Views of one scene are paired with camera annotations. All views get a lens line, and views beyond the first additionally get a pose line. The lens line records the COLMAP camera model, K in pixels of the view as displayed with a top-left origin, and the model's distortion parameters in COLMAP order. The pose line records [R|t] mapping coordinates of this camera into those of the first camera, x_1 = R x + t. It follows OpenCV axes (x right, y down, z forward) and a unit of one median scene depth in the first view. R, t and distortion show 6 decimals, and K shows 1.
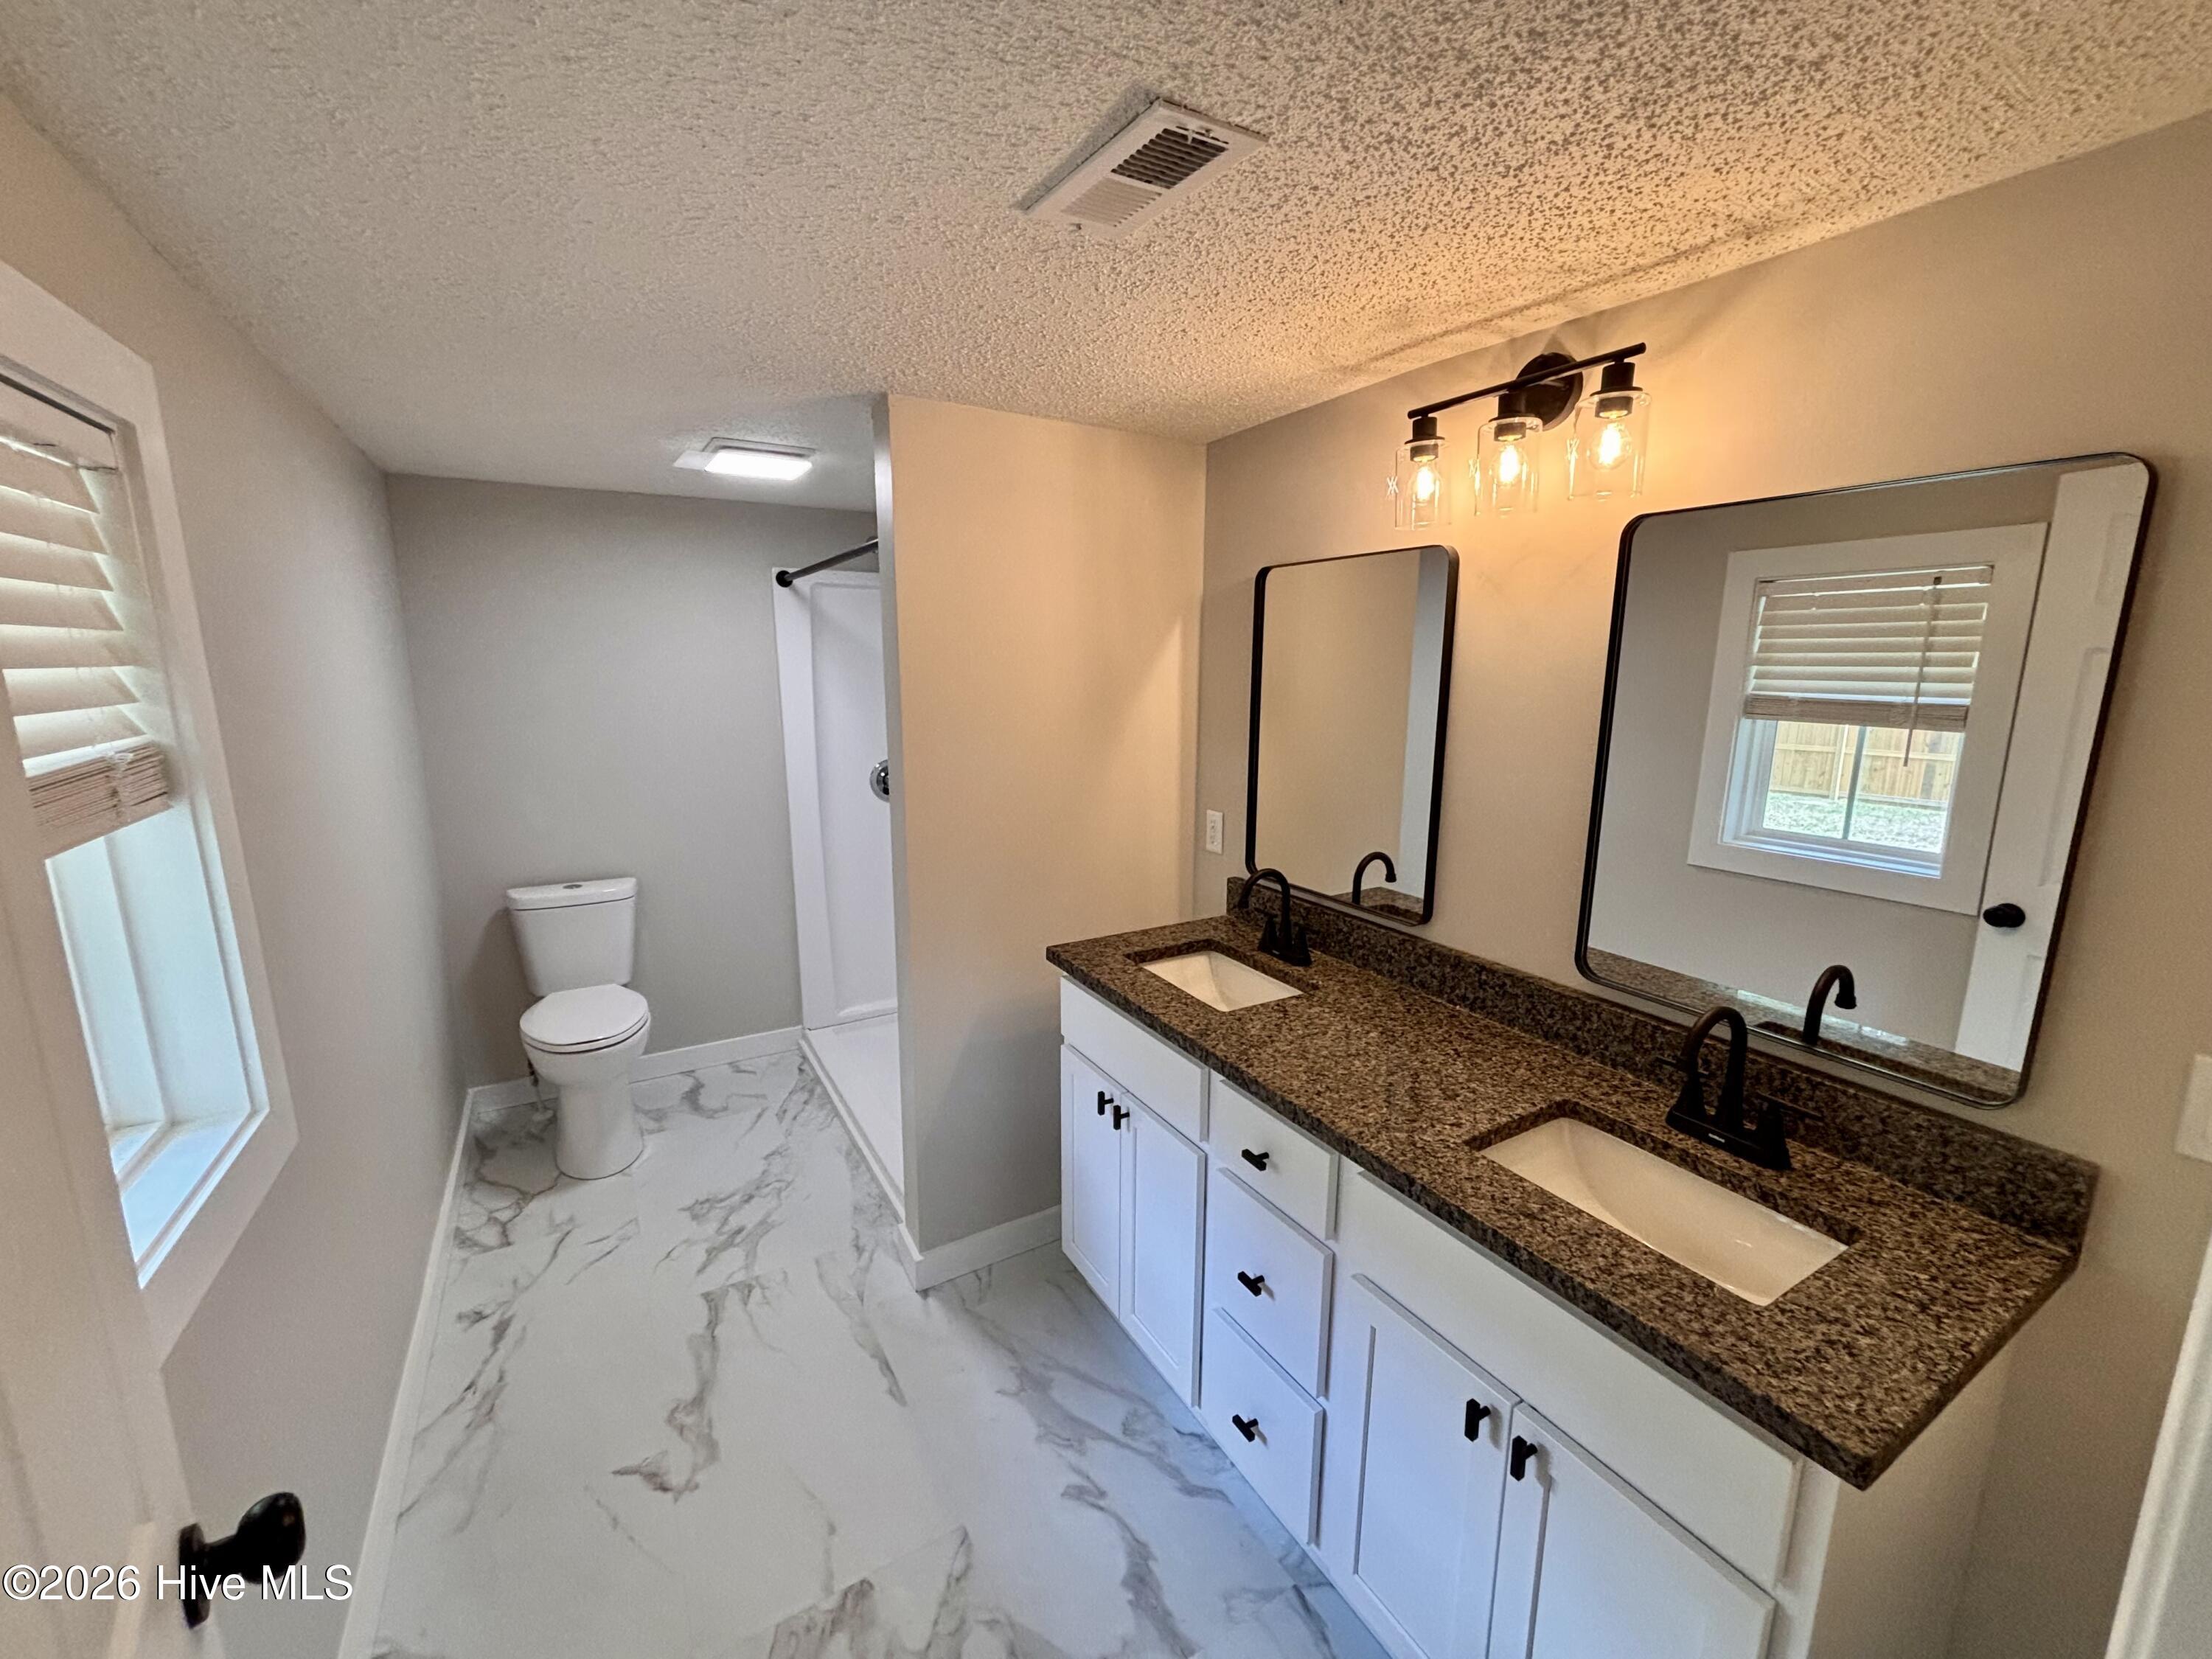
lens RADIAL K [[894.6, 0, 1107.6], [0, 894.6, 837.0], [0, 0, 1]] dist [0.003256, -0.000225]
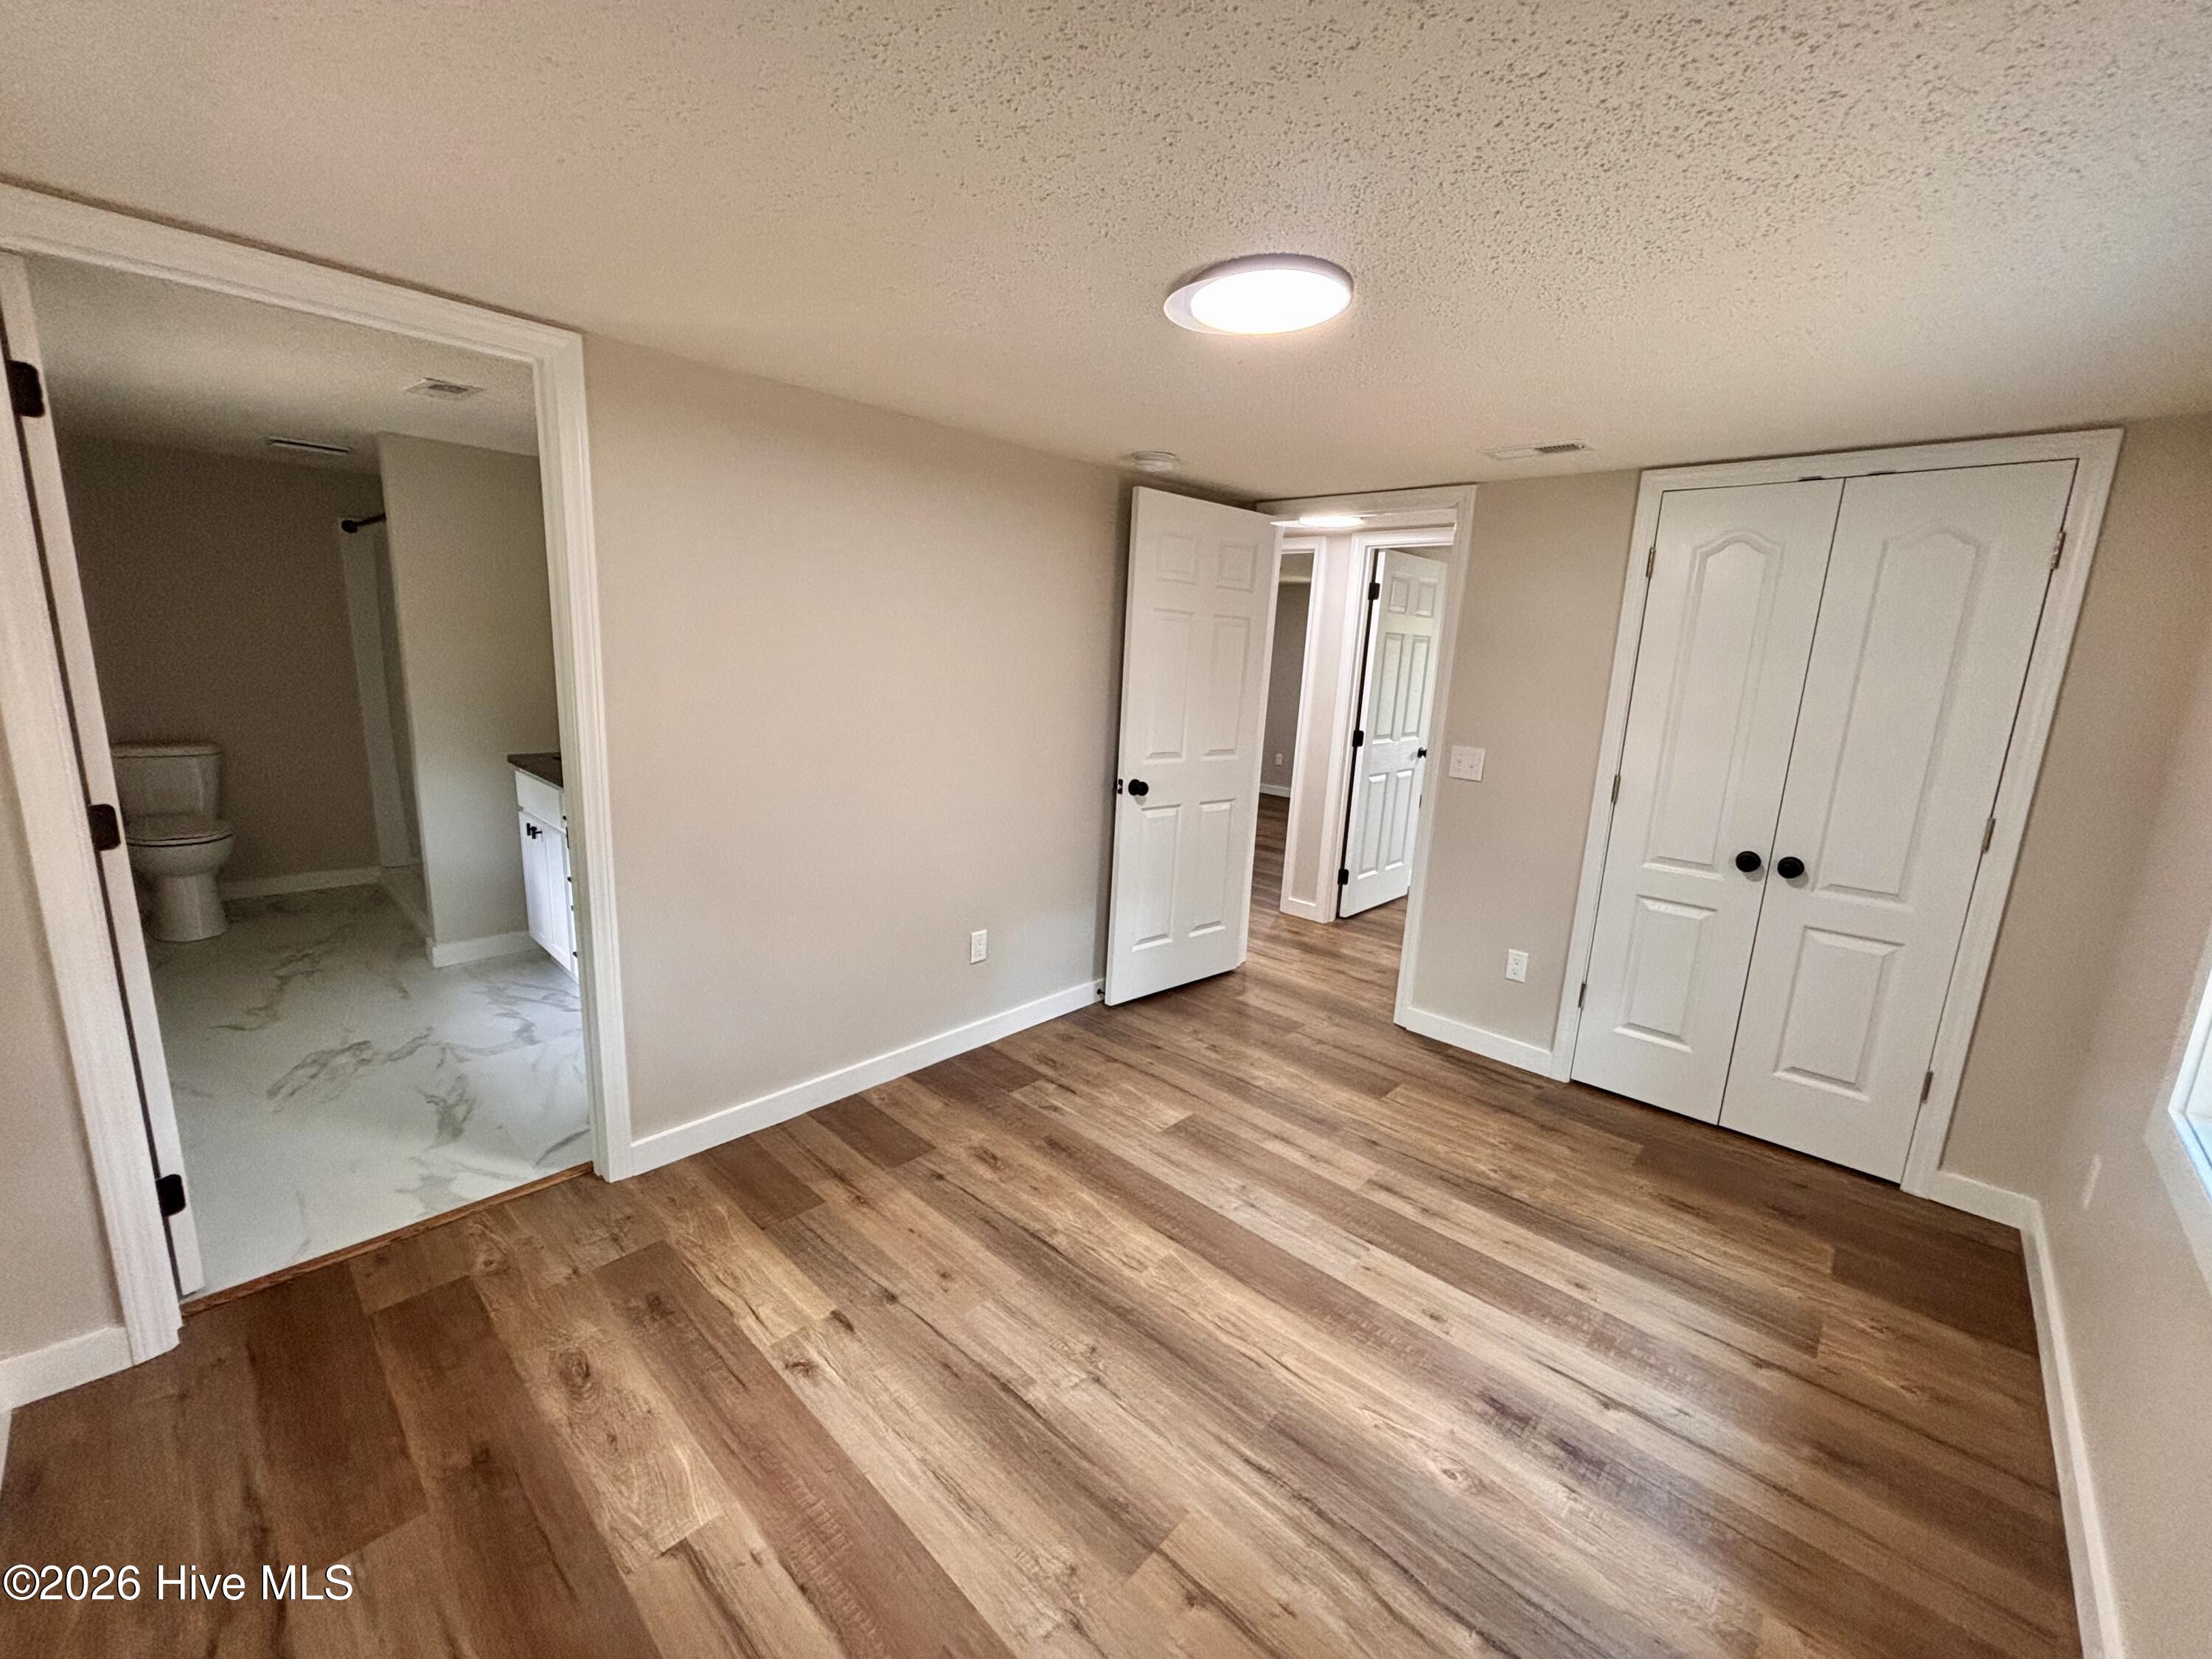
lens RADIAL K [[894.6, 0, 1098.0], [0, 894.6, 826.3], [0, 0, 1]] dist [0.003256, -0.000225]
pose [[0.958529, -0.011374, 0.284769, 0.601297], [0.006795, 0.999831, 0.017062, 0.268573], [-0.284916, -0.014420, 0.958444, -1.133838]]
